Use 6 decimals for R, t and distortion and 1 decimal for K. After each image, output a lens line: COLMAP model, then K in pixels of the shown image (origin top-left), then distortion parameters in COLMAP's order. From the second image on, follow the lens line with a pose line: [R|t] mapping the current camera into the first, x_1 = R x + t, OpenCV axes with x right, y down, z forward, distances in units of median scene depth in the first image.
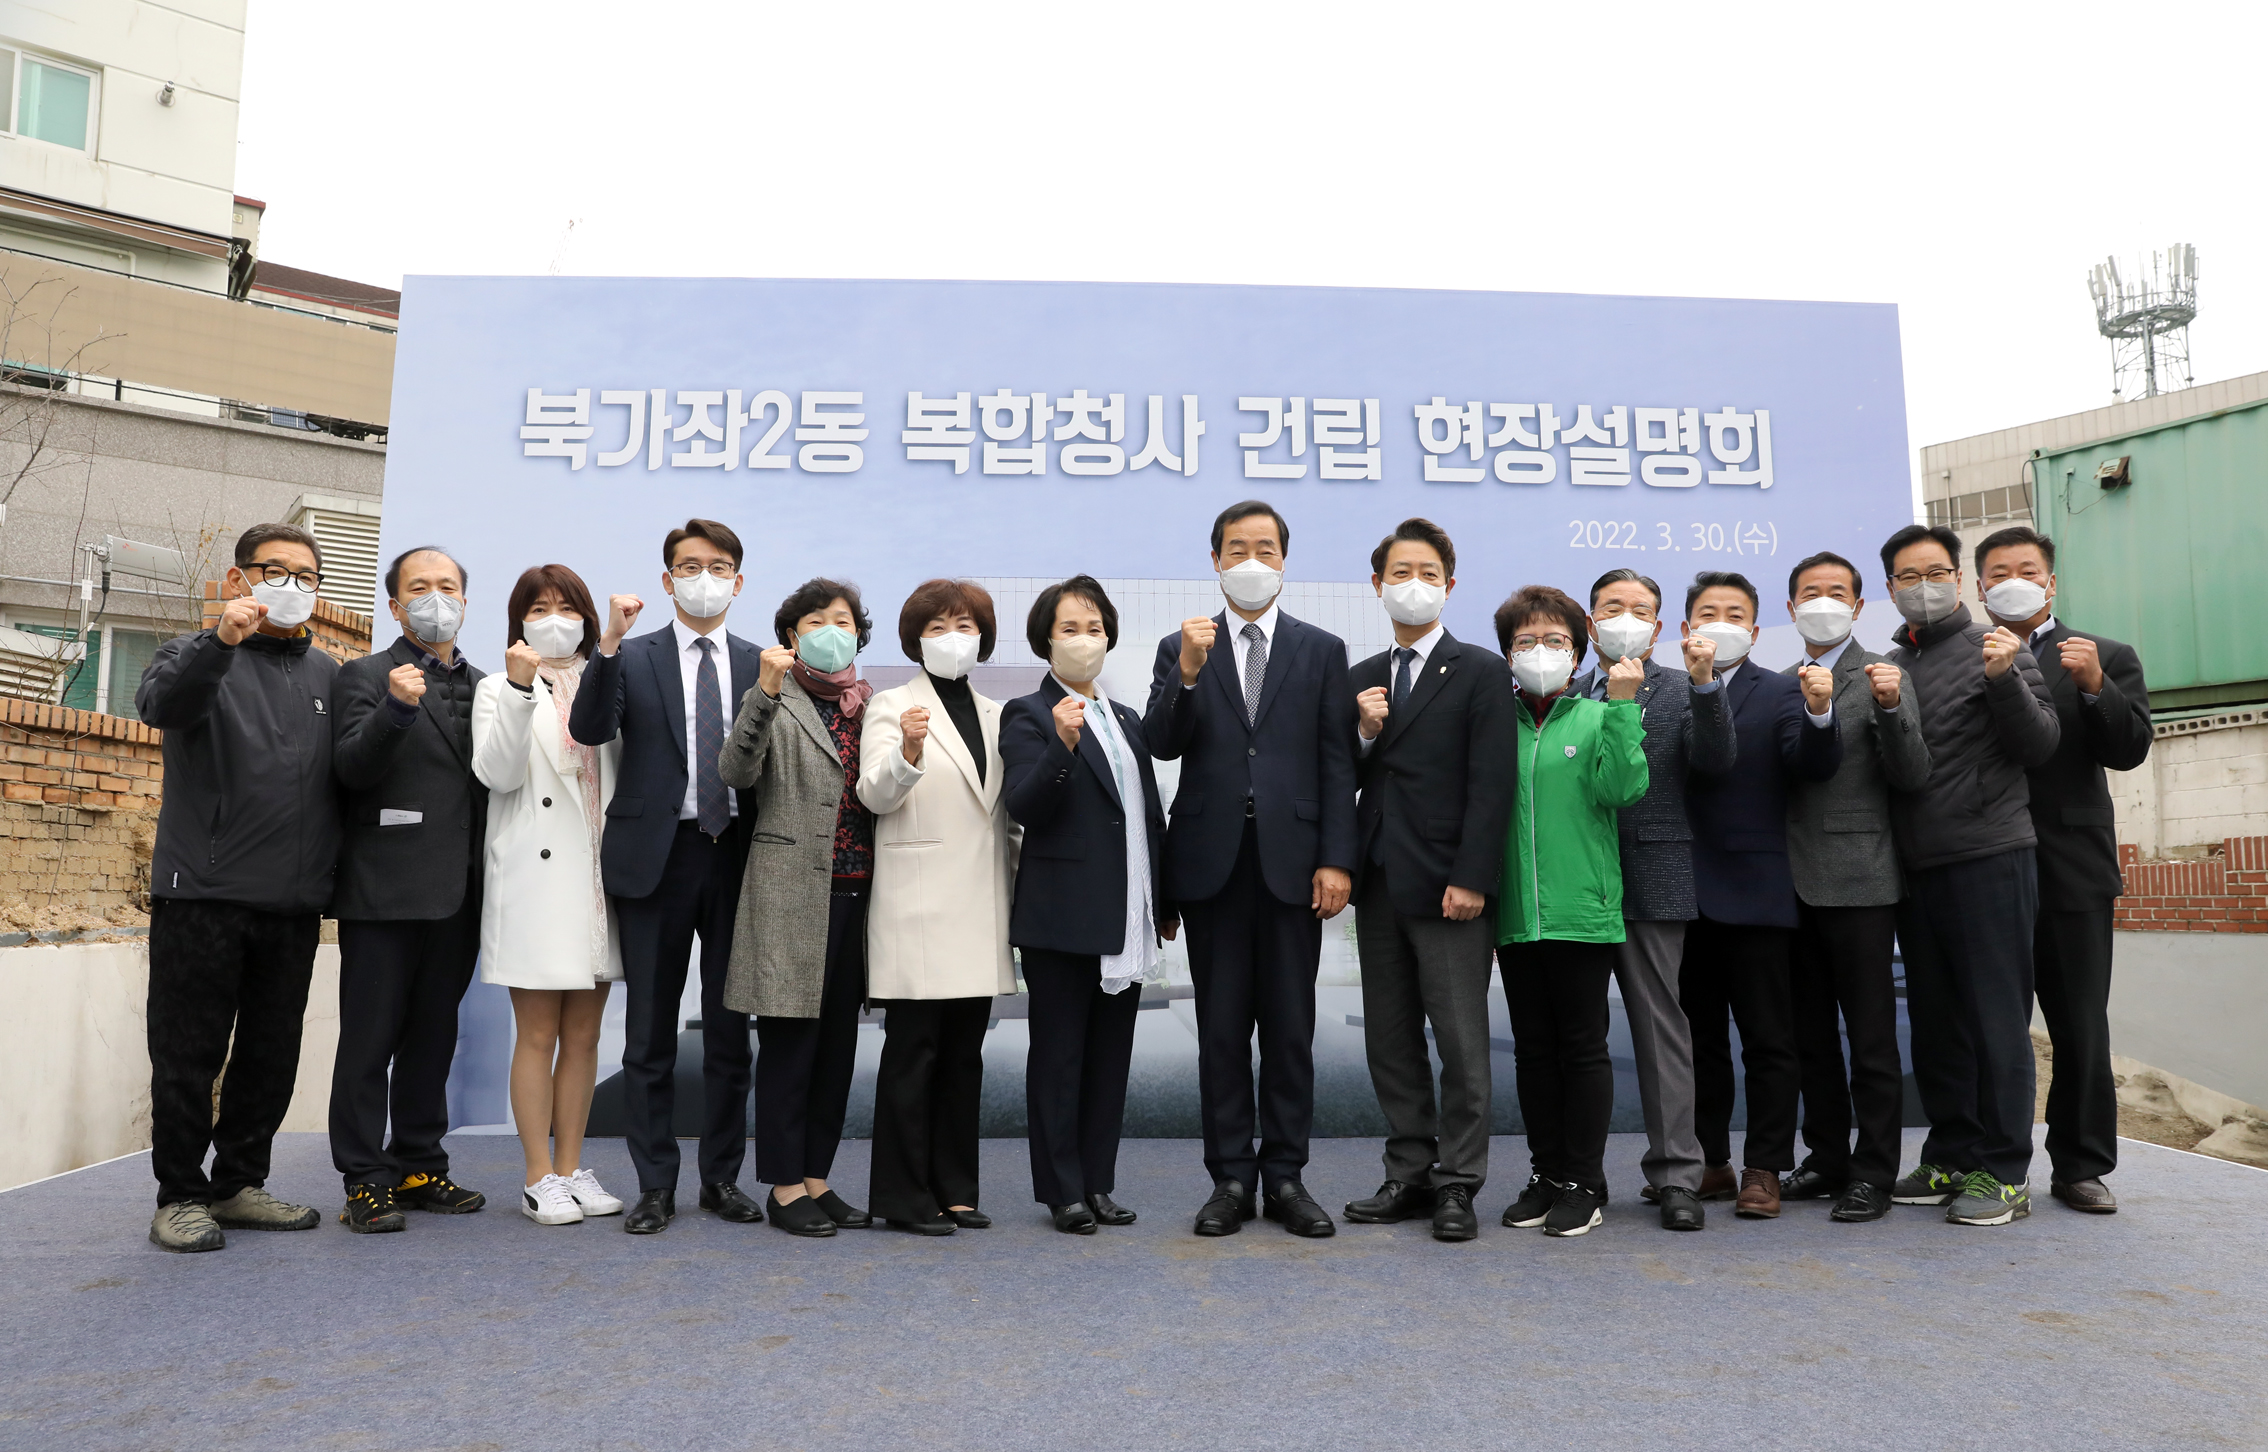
lens RADIAL K [[1575.9, 0, 1138.5], [0, 1575.9, 745.2], [0, 0, 1]] dist [-0.112878, 0.074711]
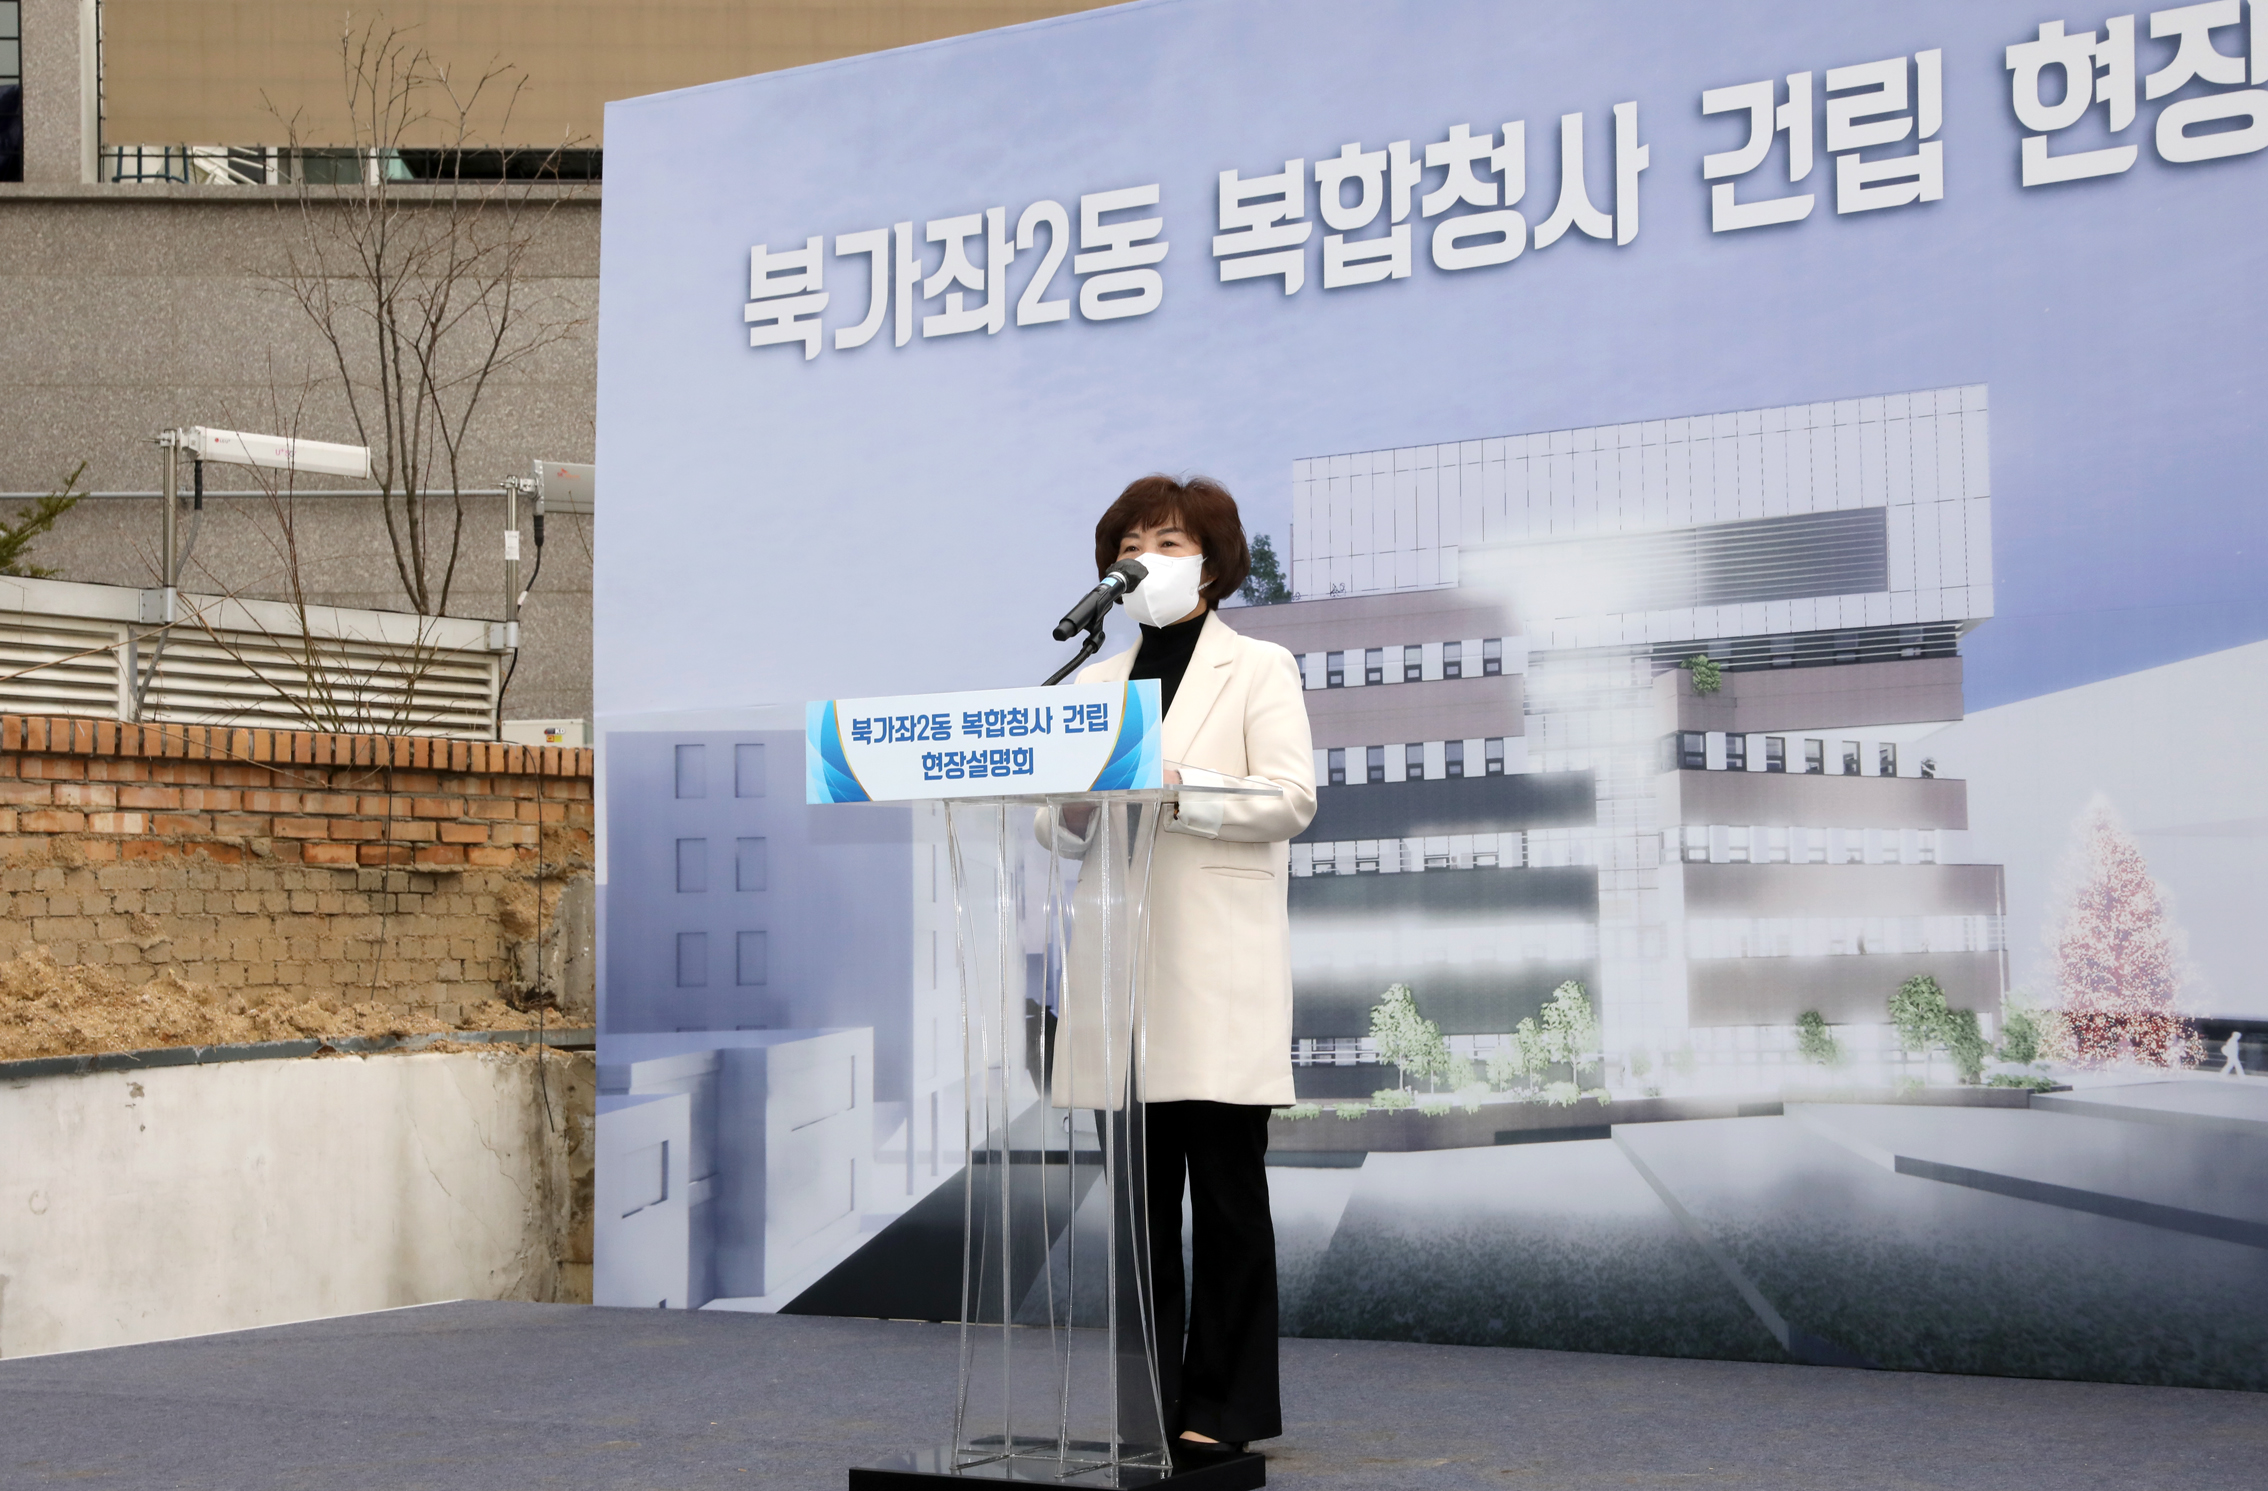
lens RADIAL K [[3547.1, 0, 1125.5], [0, 3547.1, 743.4], [0, 0, 1]] dist [0.137248, 0.000000]
pose [[0.808613, -0.055510, -0.585717, 0.655495], [0.076999, 0.996961, 0.011817, -0.014726], [0.583281, -0.054655, 0.810430, -0.207037]]
